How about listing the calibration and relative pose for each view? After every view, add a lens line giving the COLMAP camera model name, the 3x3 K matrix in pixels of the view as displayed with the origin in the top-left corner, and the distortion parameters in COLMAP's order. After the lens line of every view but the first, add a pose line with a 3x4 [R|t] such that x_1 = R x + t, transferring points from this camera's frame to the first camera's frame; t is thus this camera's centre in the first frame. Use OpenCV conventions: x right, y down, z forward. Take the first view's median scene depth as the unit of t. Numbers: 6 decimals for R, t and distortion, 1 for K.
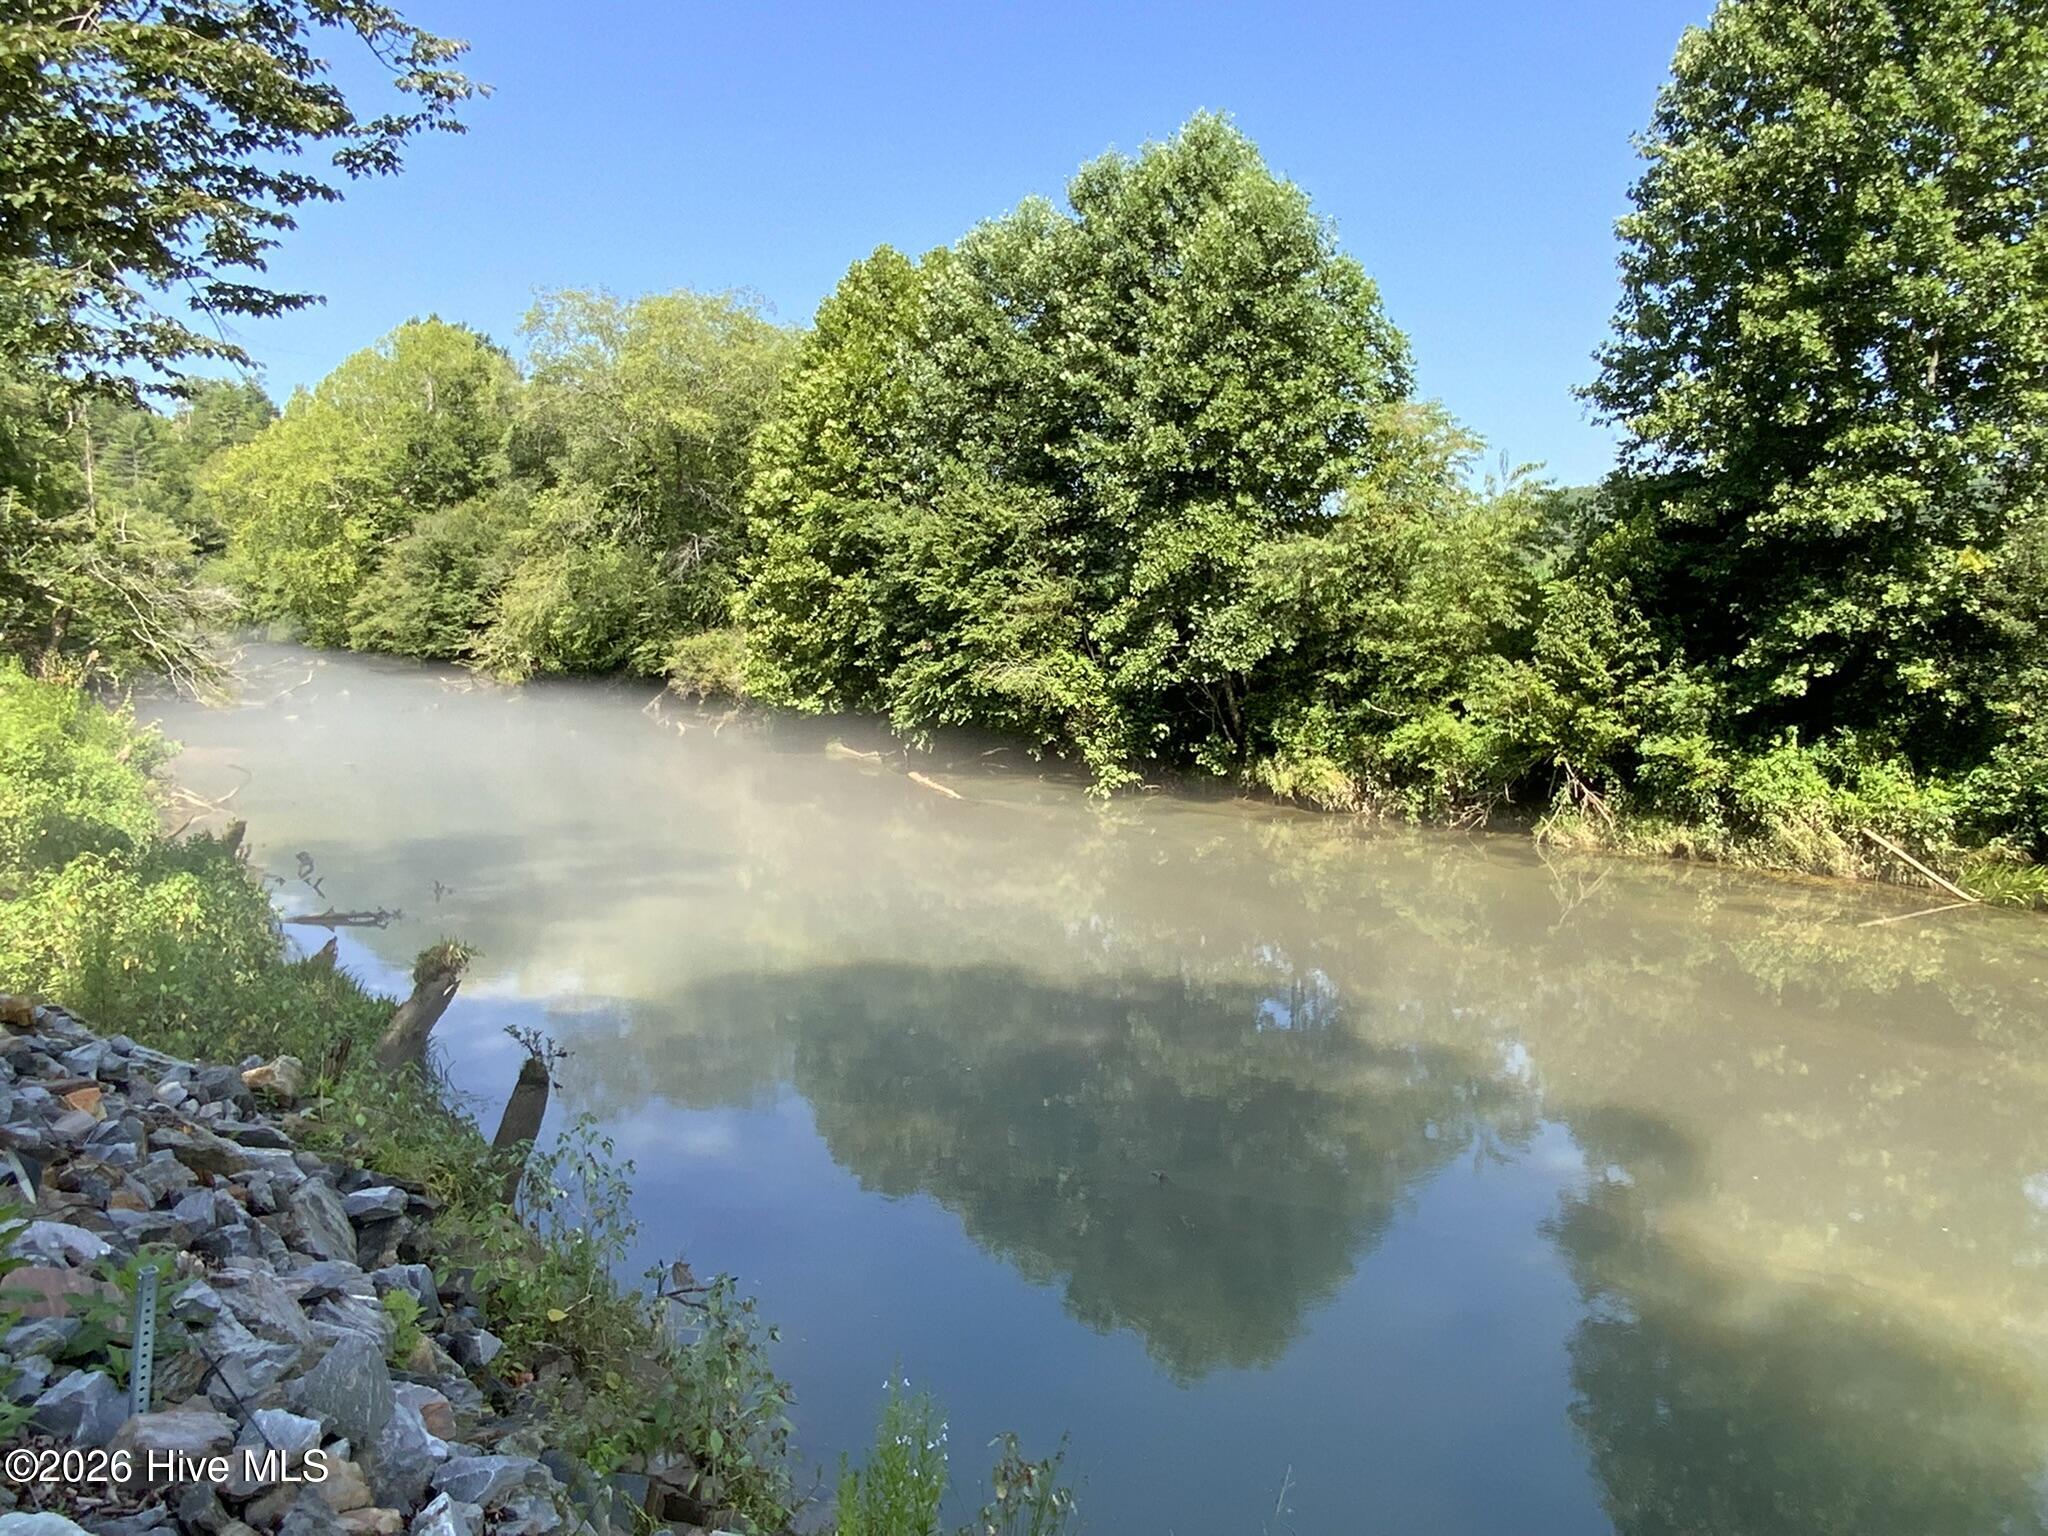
lens RADIAL K [[1380.1, 0, 1026.1], [0, 1380.1, 780.1], [0, 0, 1]] dist [0.031736, -0.042536]
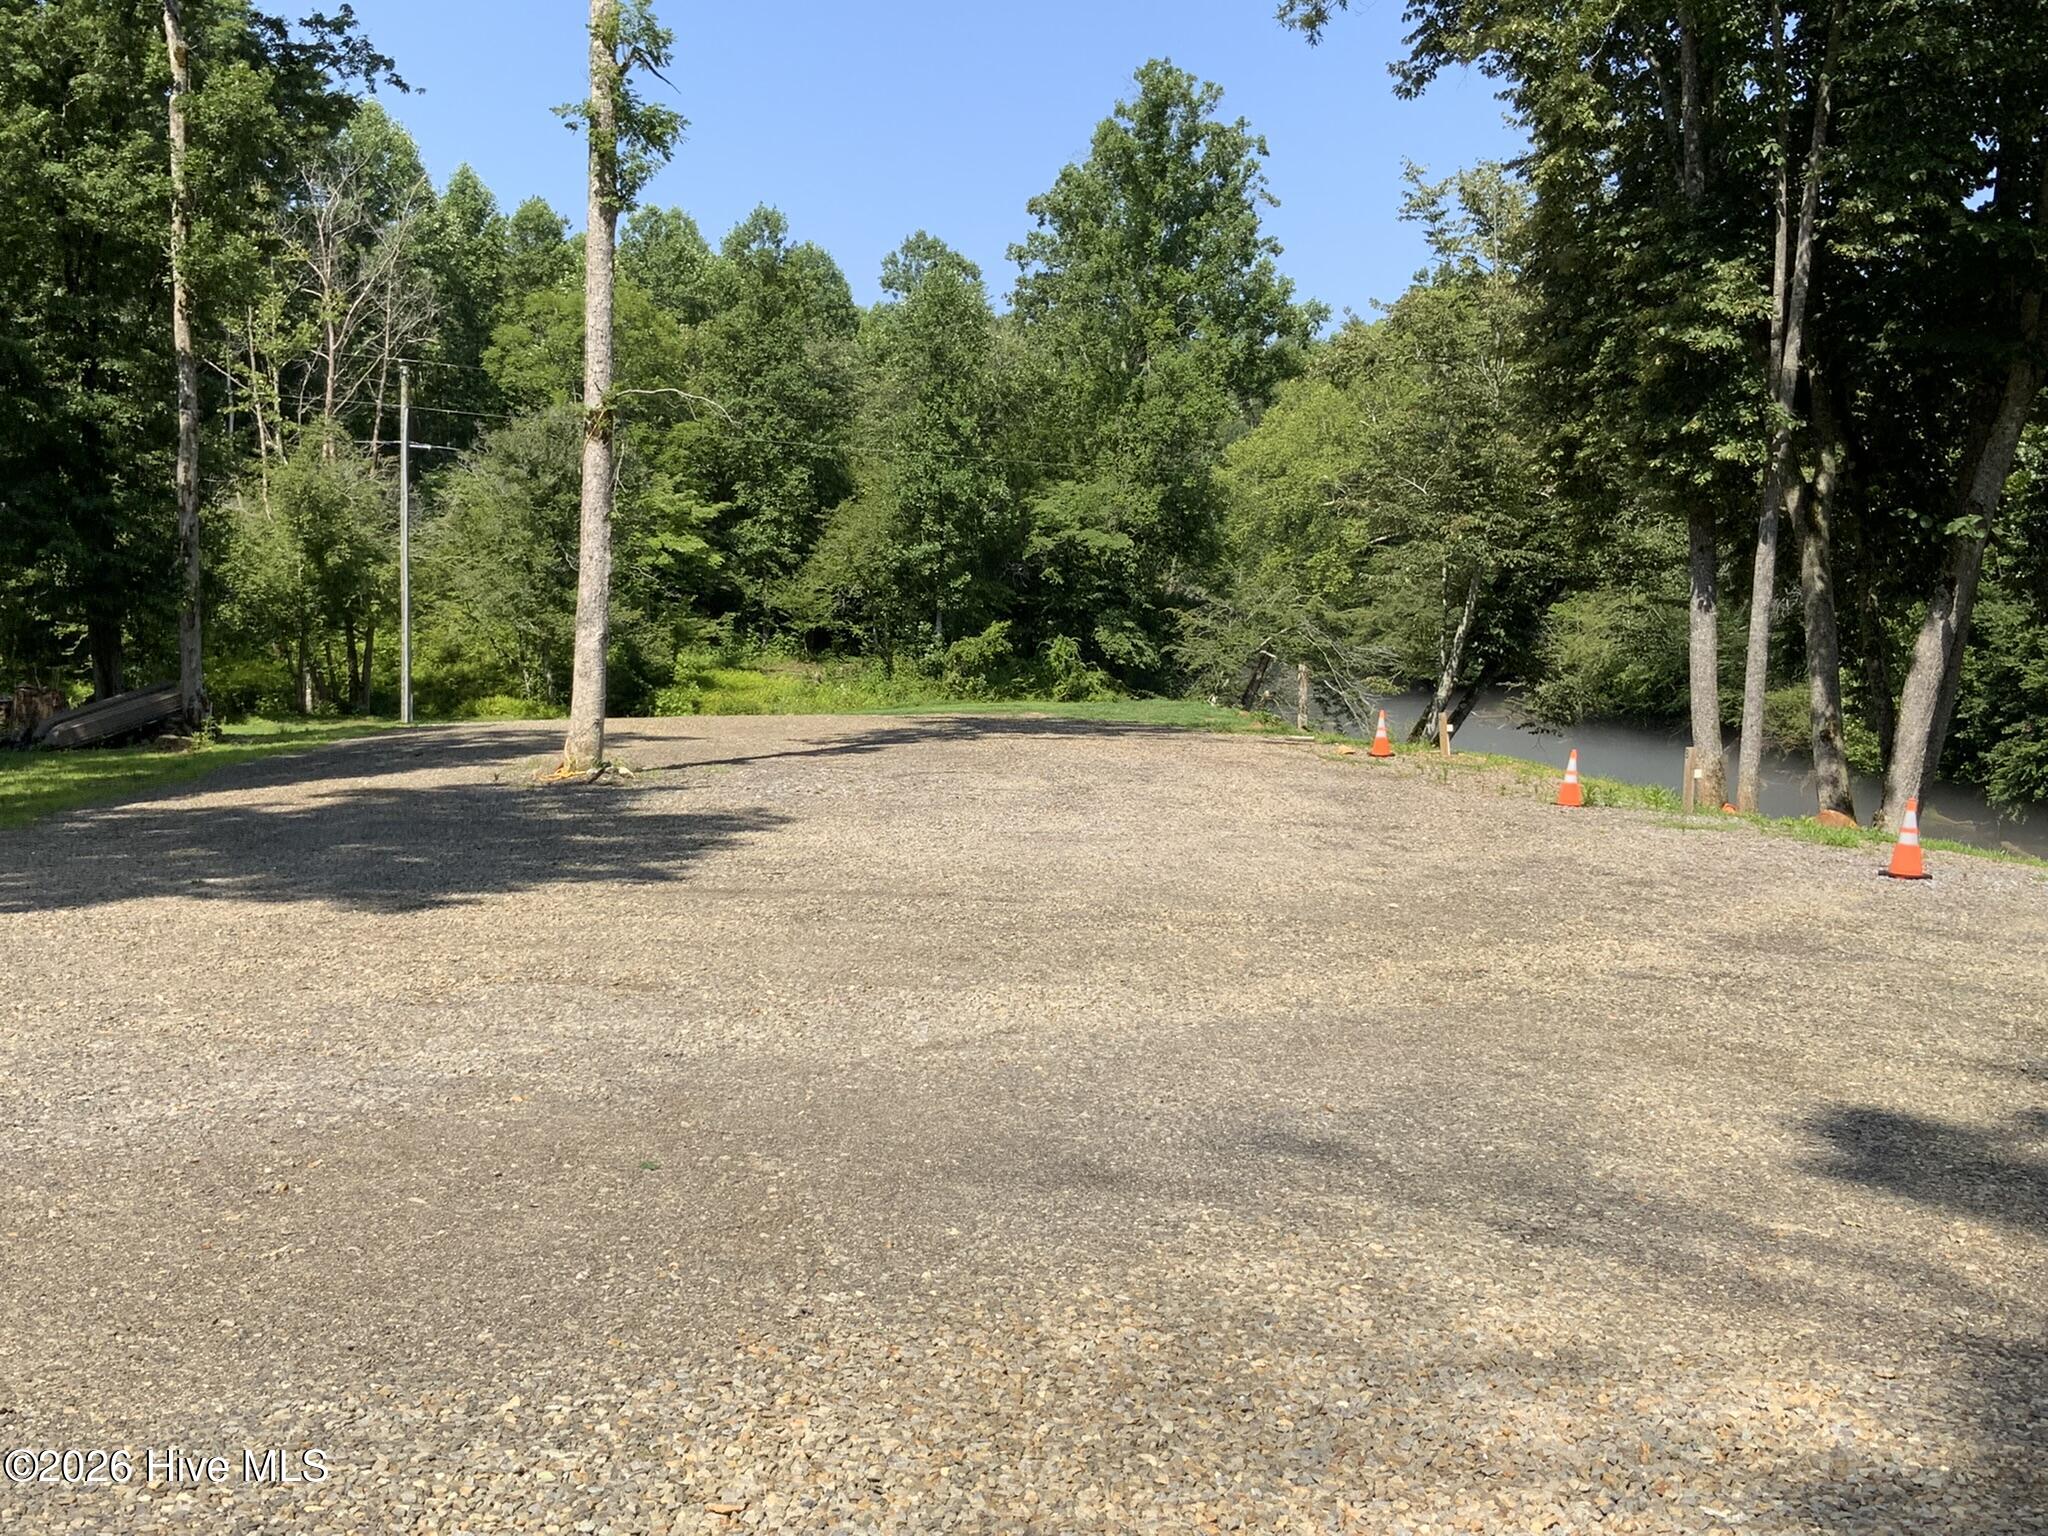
lens RADIAL K [[2287.7, 0, 1006.1], [0, 2287.7, 693.8], [0, 0, 1]] dist [0.075533, 0.000000]
pose [[0.865114, 0.041655, -0.499843, 0.157408], [-0.077520, 0.995676, -0.051194, 0.036226], [0.495549, 0.083036, 0.864602, -1.070206]]
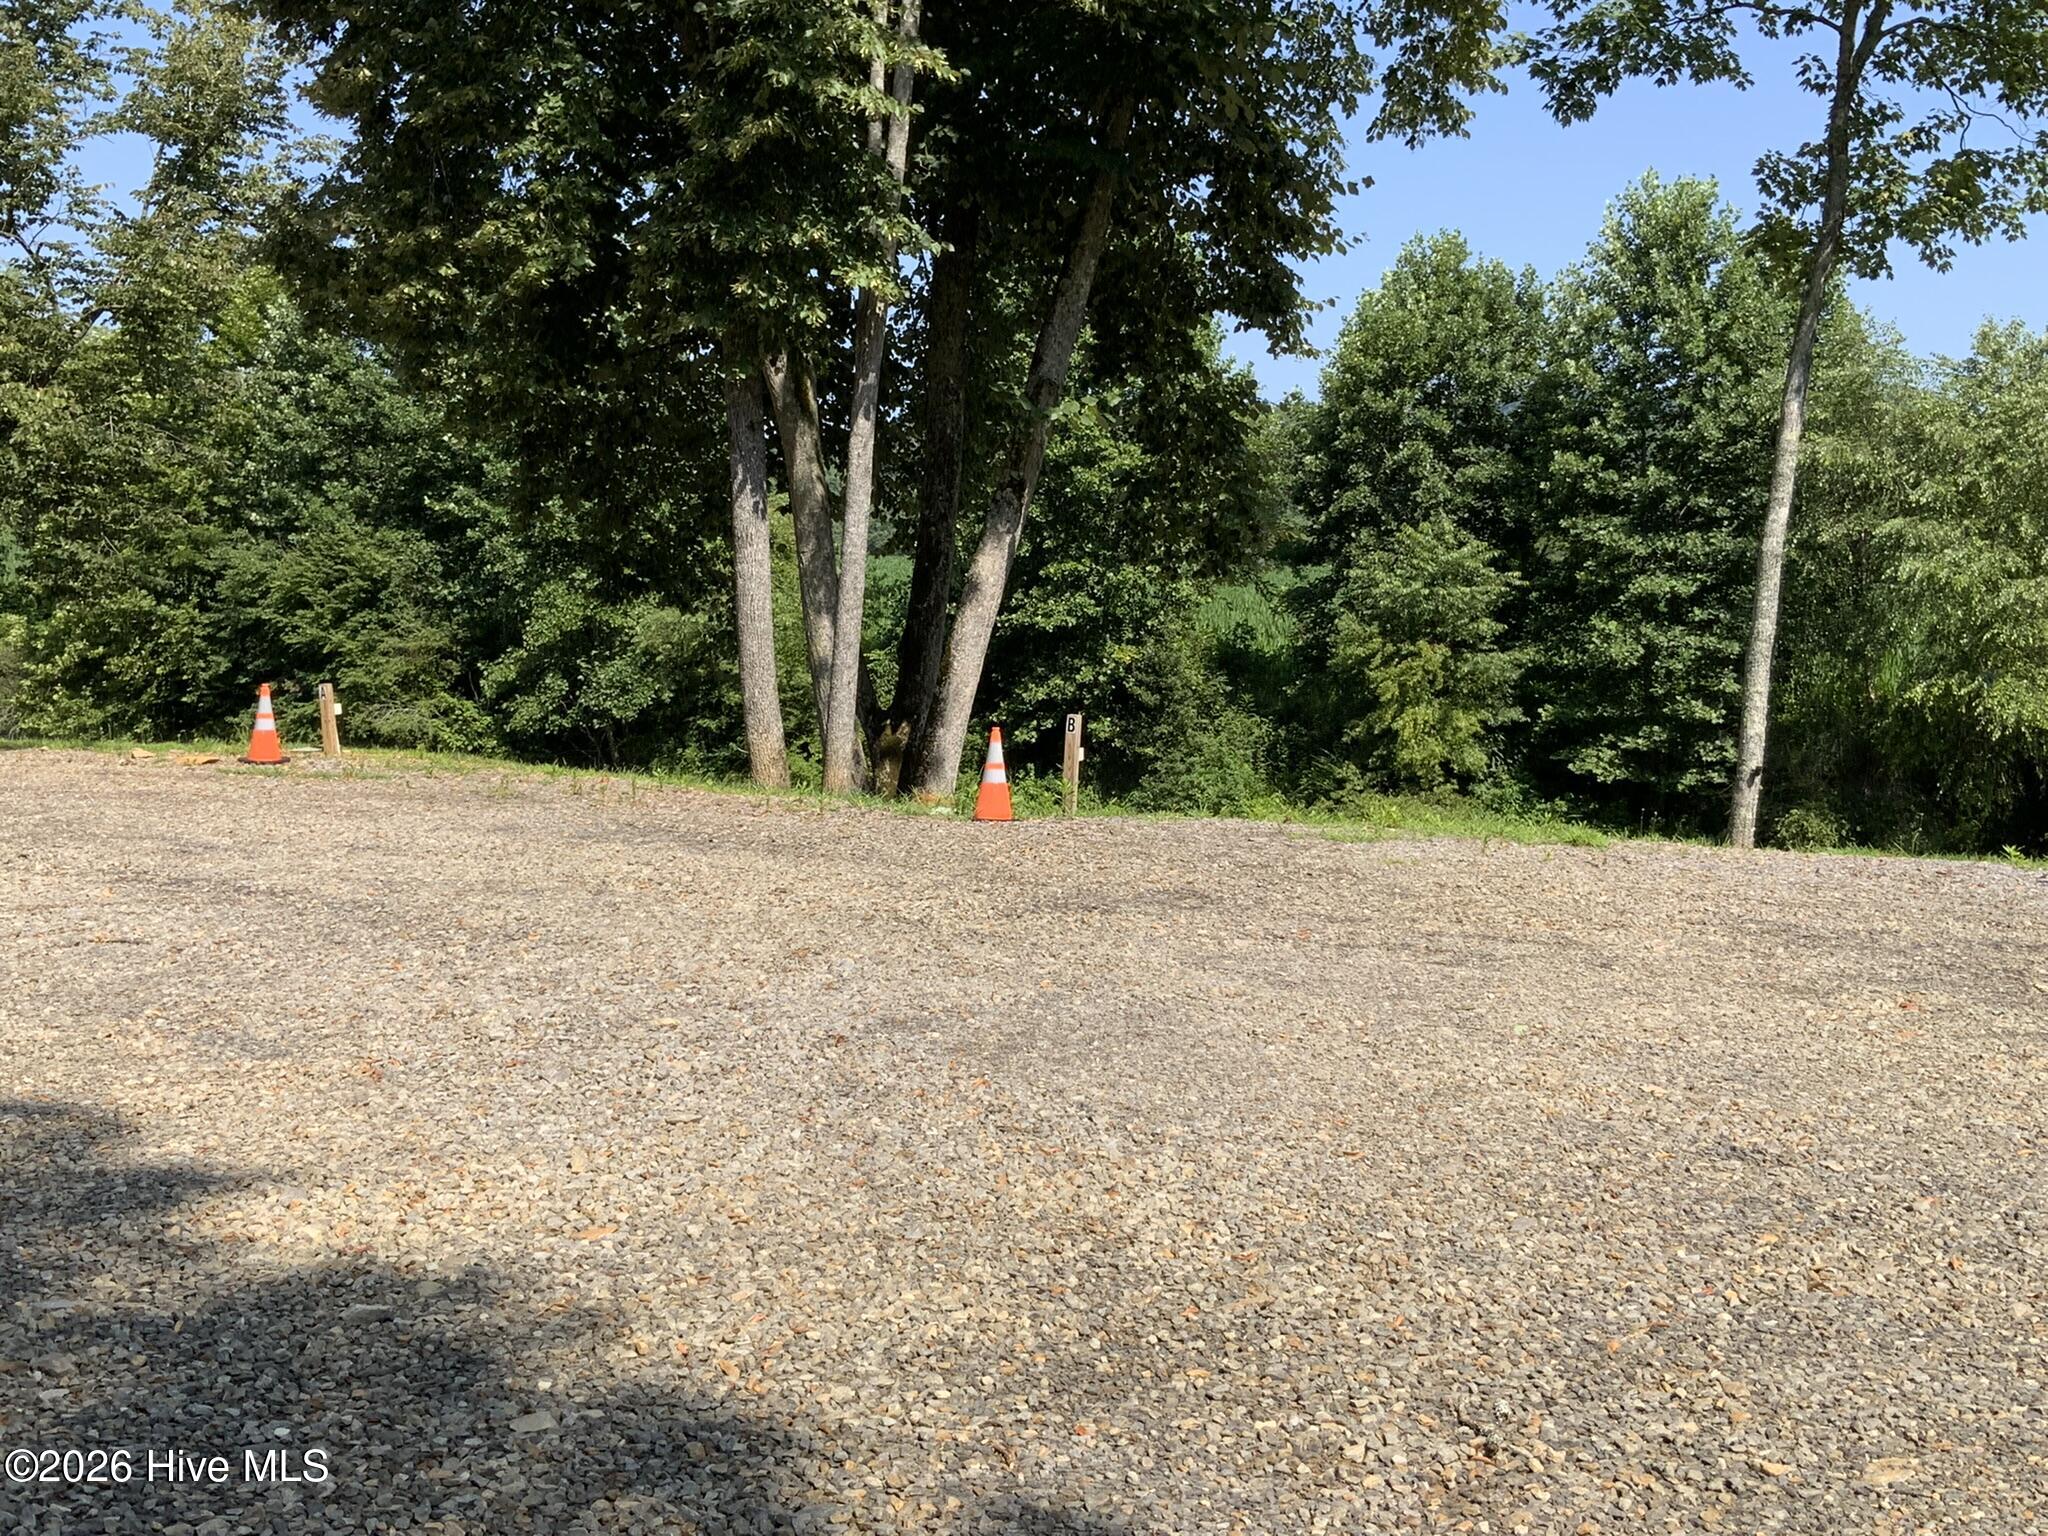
lens RADIAL K [[2287.7, 0, 1009.9], [0, 2287.7, 767.7], [0, 0, 1]] dist [0.075533, 0.000000]
pose [[0.930252, -0.008634, 0.366819, -0.210761], [0.021316, 0.999306, -0.030537, 0.023664], [-0.366301, 0.036226, 0.929791, -0.758243]]
